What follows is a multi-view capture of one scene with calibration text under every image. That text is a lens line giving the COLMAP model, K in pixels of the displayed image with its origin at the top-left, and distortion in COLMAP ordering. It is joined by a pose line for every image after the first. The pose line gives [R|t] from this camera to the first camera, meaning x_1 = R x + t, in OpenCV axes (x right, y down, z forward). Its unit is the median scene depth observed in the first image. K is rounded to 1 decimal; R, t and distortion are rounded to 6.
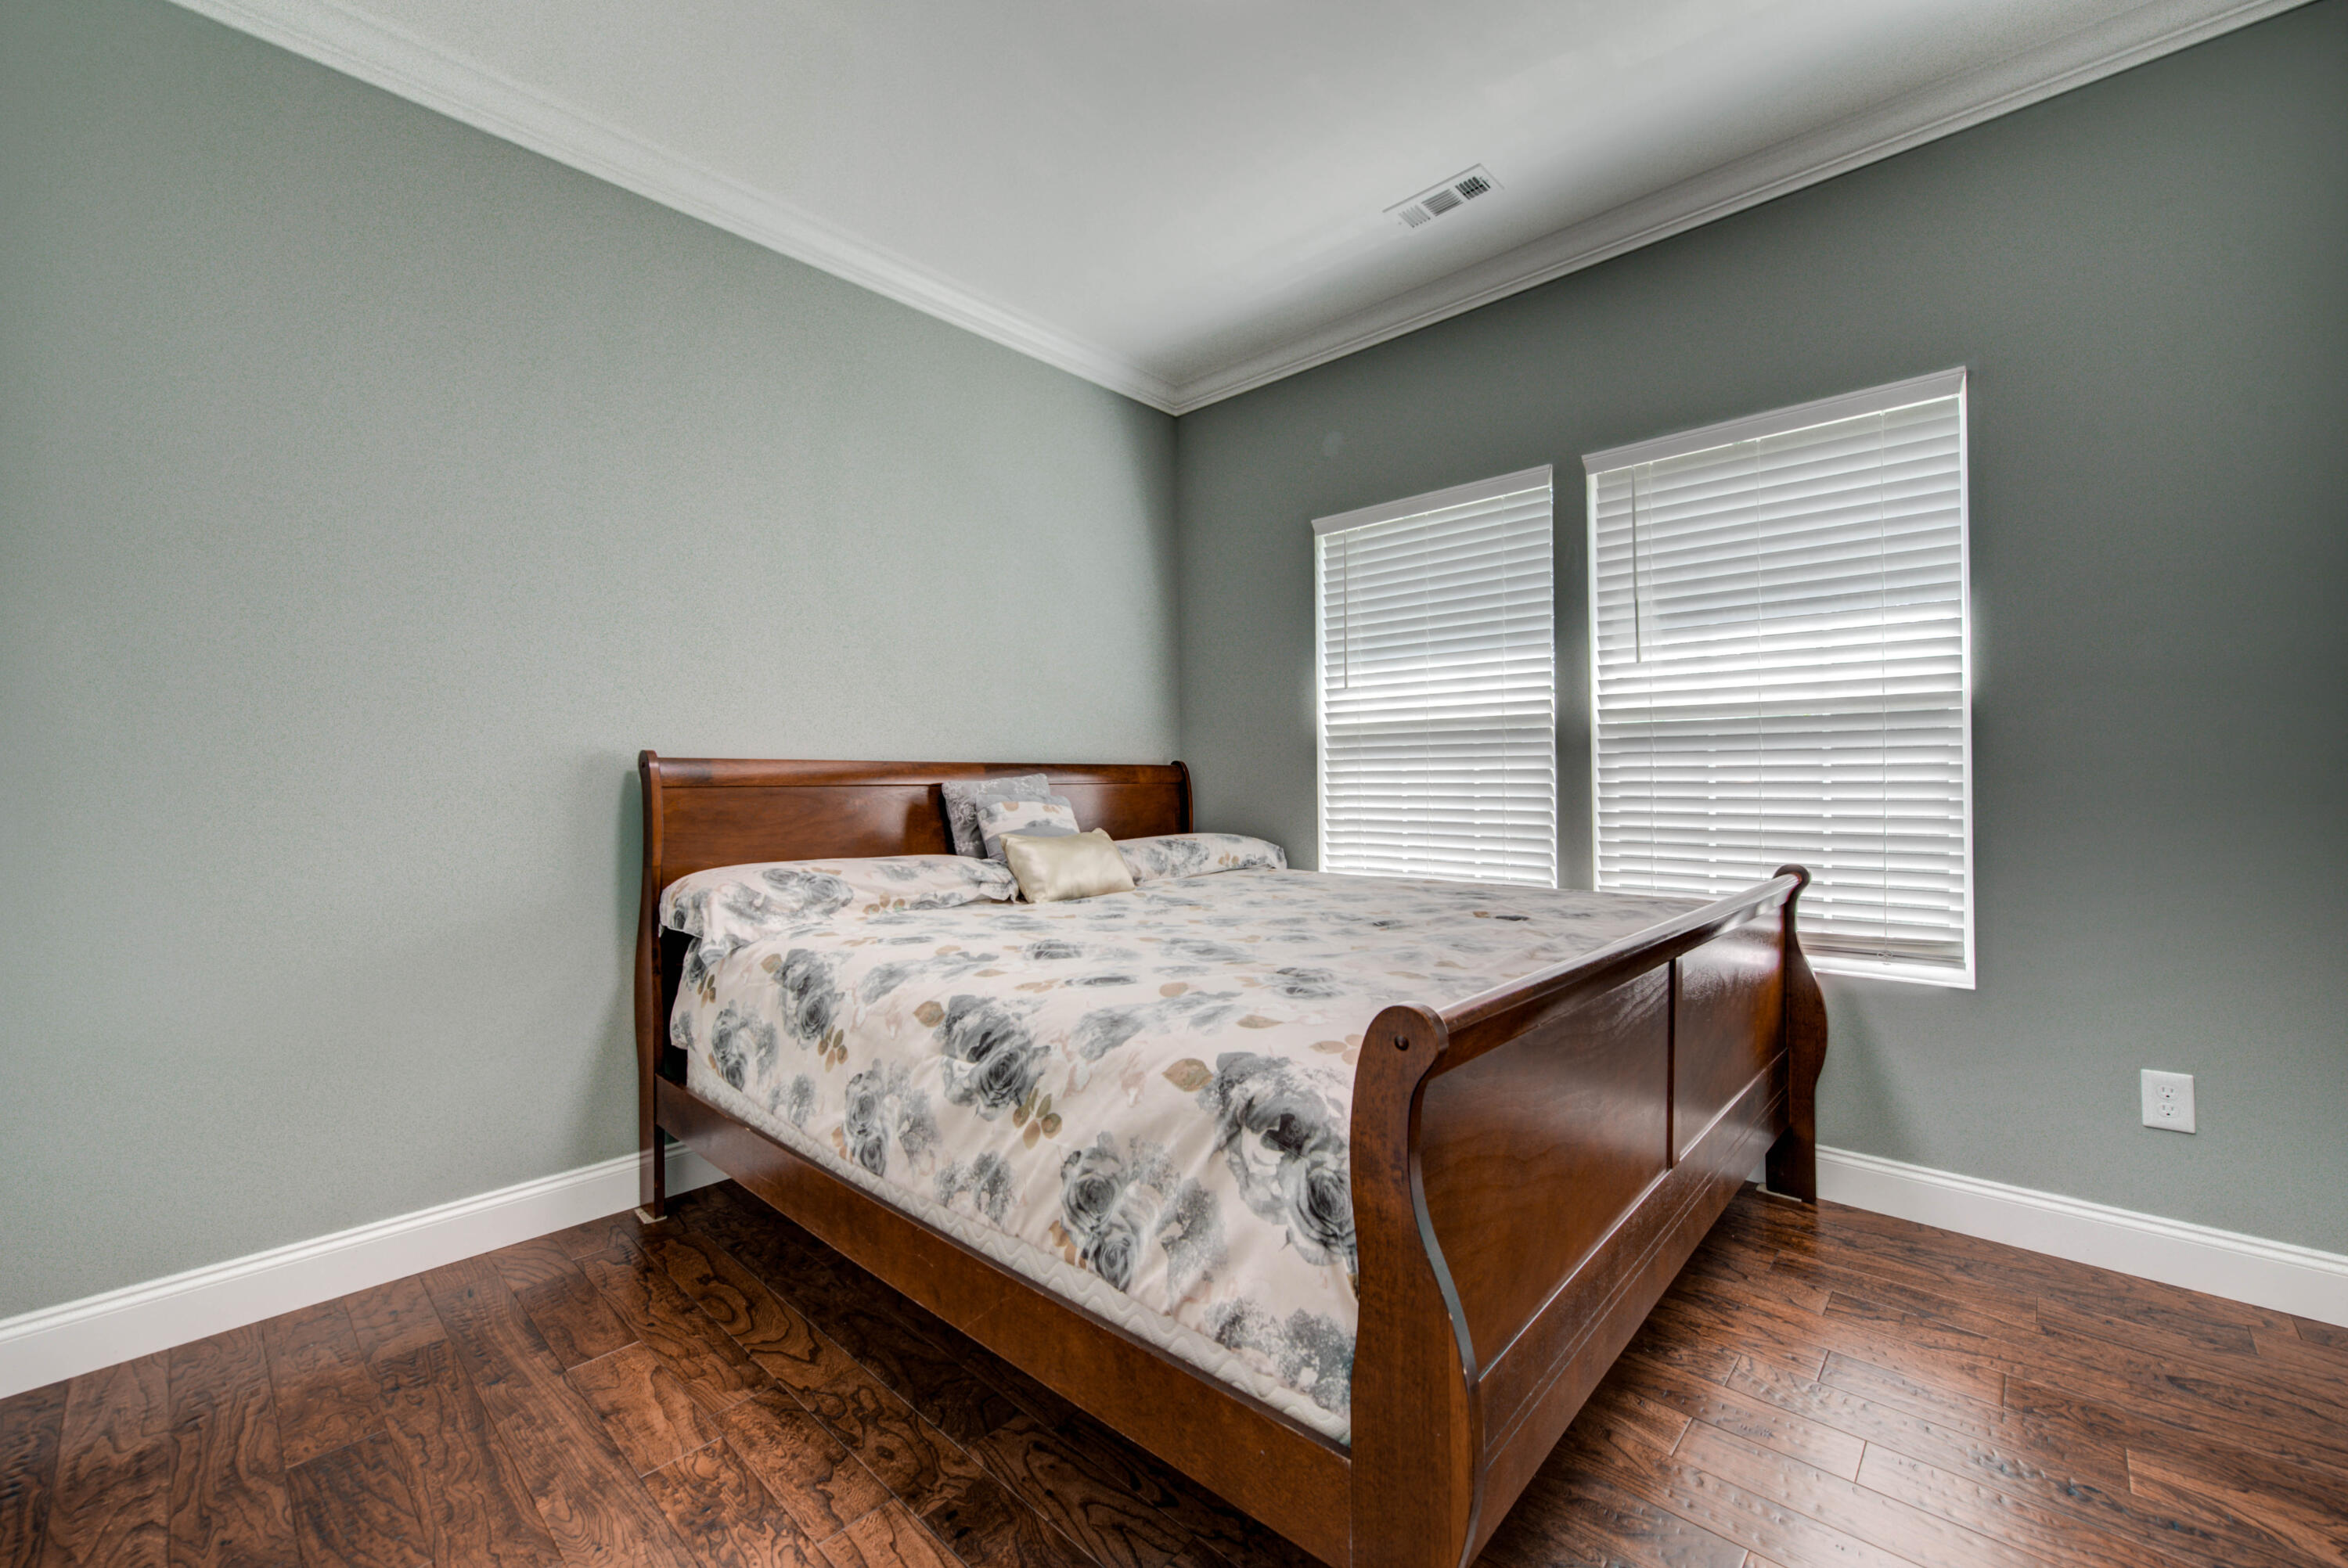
lens RADIAL K [[943.9, 0, 1174.0], [0, 943.9, 784.0], [0, 0, 1]] dist [-0.002301, -0.000477]
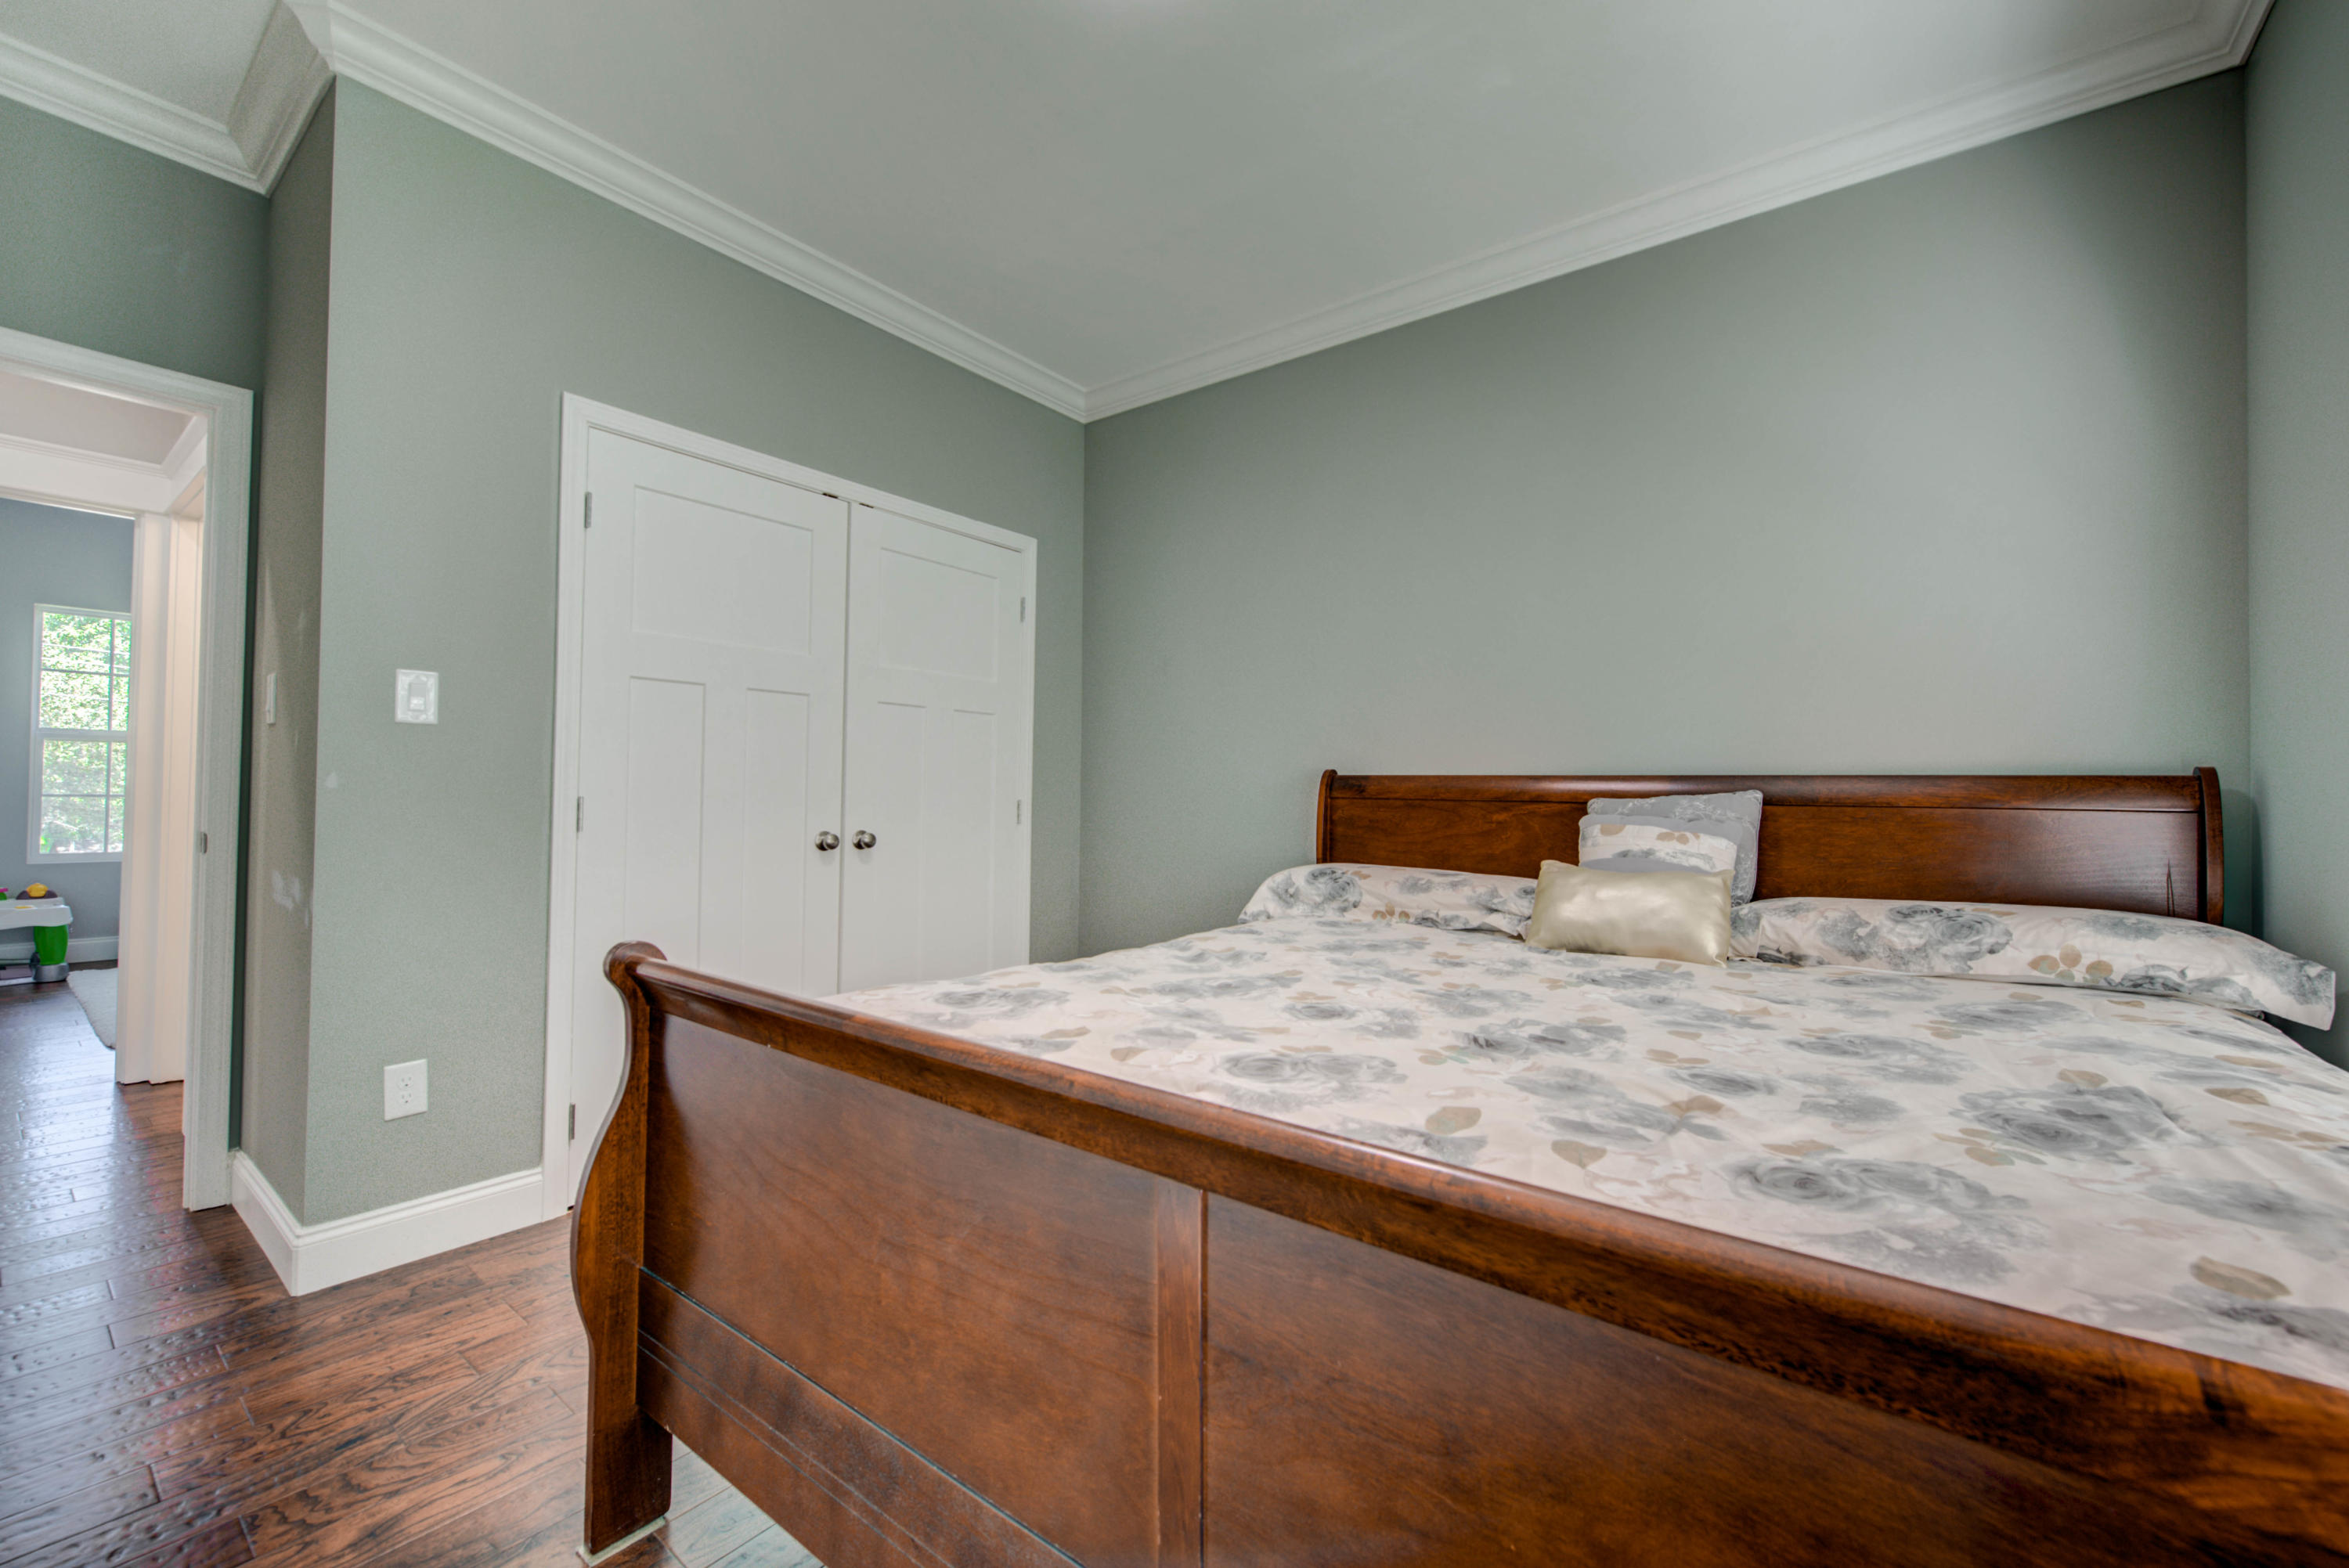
lens RADIAL K [[944.3, 0, 1174.5], [0, 944.3, 784.0], [0, 0, 1]] dist [-0.002301, -0.000477]
pose [[0.083526, -0.004057, -0.996497, 0.679548], [-0.018433, 0.999814, -0.005615, -0.004499], [0.996335, 0.018837, 0.083436, 0.644210]]
